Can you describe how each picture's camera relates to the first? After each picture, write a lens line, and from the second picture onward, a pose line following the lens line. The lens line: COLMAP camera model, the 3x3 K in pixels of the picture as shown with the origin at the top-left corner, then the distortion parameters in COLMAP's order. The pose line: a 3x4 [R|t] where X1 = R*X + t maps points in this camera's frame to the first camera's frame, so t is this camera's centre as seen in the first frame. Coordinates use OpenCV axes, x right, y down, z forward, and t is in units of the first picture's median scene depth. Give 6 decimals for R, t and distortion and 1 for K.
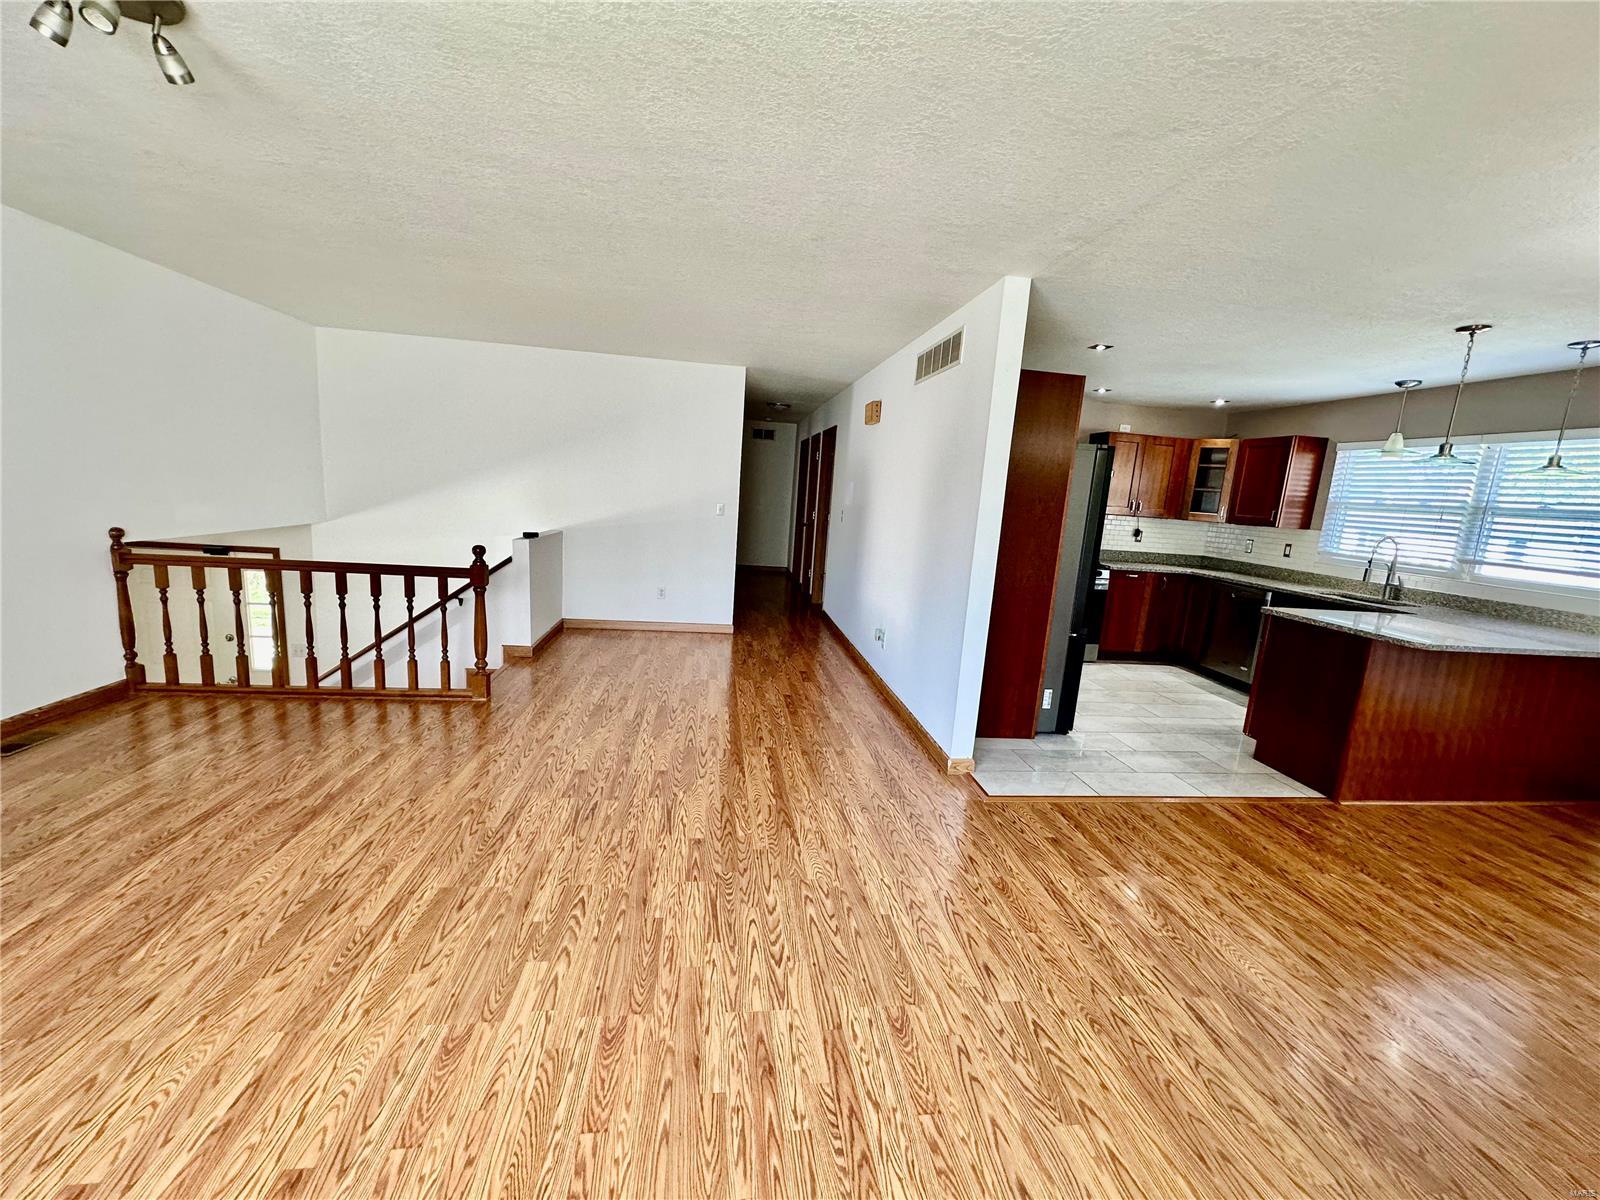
lens RADIAL K [[634.0, 0, 799.0], [0, 634.0, 600.9], [0, 0, 1]] dist [0.002036, -0.000581]
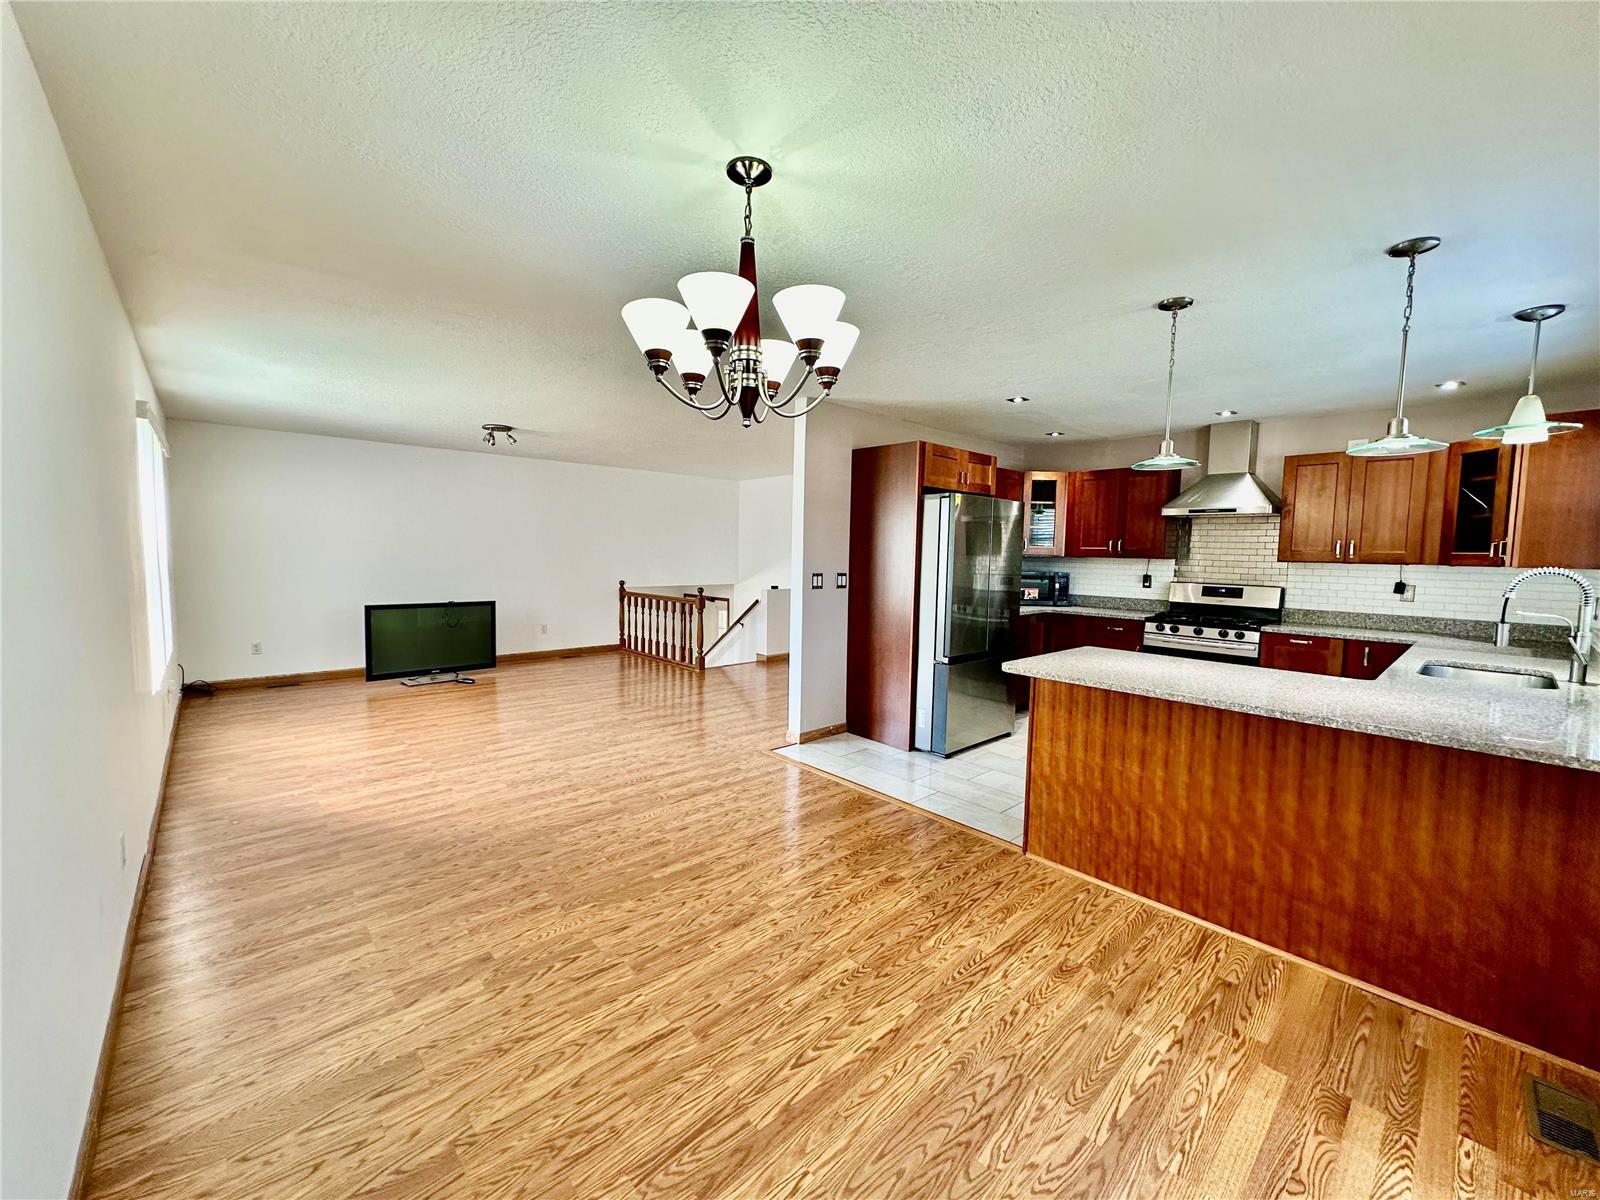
lens RADIAL K [[634.0, 0, 816.6], [0, 634.0, 628.6], [0, 0, 1]] dist [0.002036, -0.000581]
pose [[0.585350, 0.041298, -0.809728, 1.083261], [-0.118498, 0.992336, -0.035050, 0.051778], [0.802074, 0.116467, 0.585758, 0.151483]]
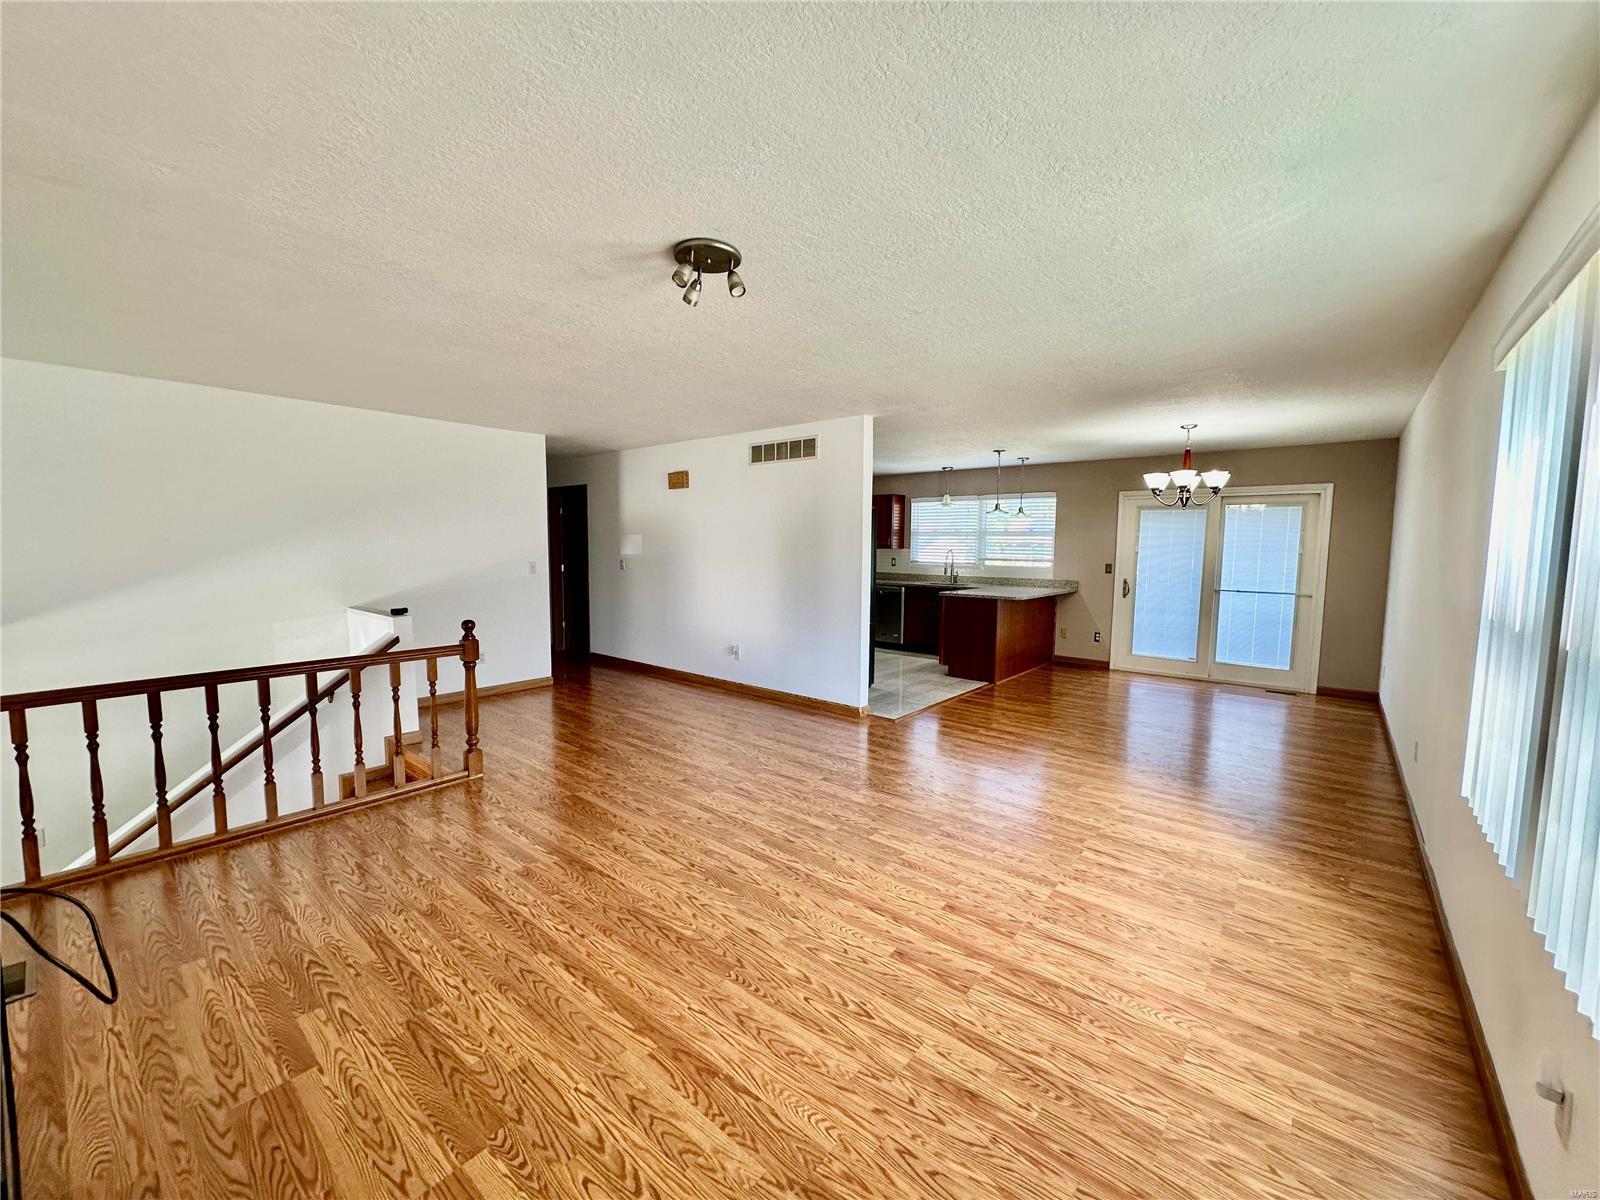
lens RADIAL K [[634.0, 0, 801.9], [0, 634.0, 597.2], [0, 0, 1]] dist [0.002036, -0.000581]
pose [[0.735446, -0.118781, 0.667091, -0.675239], [0.162464, 0.986708, -0.003421, -0.029811], [-0.657818, 0.110894, 0.744969, -0.078602]]
